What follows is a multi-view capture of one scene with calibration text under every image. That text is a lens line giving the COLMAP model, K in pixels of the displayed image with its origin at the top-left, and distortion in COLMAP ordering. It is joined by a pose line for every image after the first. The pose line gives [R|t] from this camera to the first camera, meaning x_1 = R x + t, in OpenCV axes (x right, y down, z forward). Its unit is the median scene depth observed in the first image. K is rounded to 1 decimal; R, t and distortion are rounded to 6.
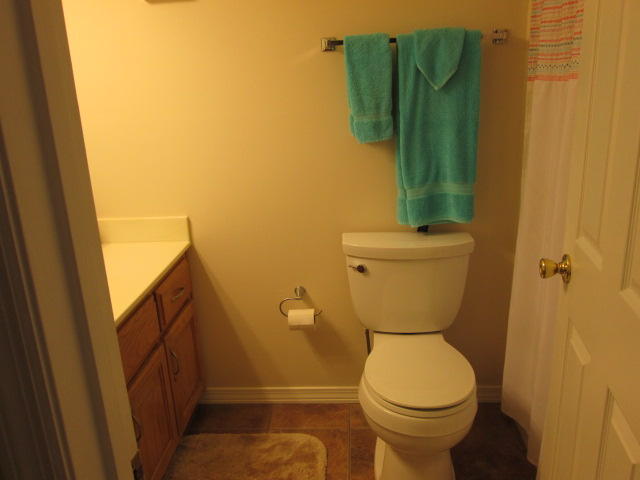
lens RADIAL K [[532.3, 0, 318.2], [0, 532.3, 236.7], [0, 0, 1]] dist [-0.041555, 0.010679]
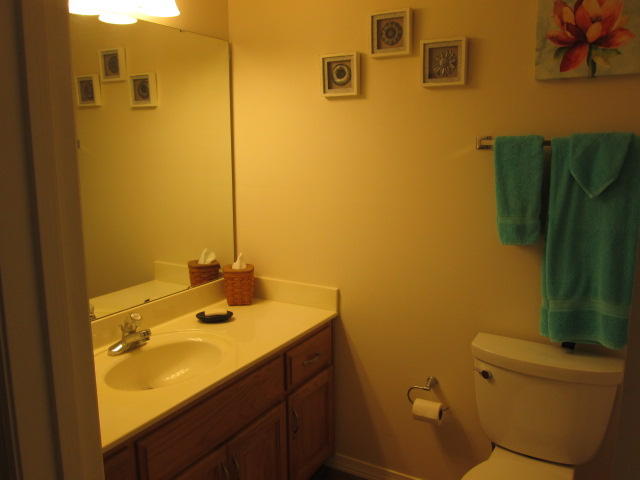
lens RADIAL K [[532.3, 0, 318.2], [0, 532.3, 236.7], [0, 0, 1]] dist [-0.041555, 0.010679]
pose [[0.891079, 0.119189, -0.437918, 0.202624], [-0.164679, 0.984051, -0.067259, -0.070613], [0.422917, 0.132049, 0.896496, -0.003853]]
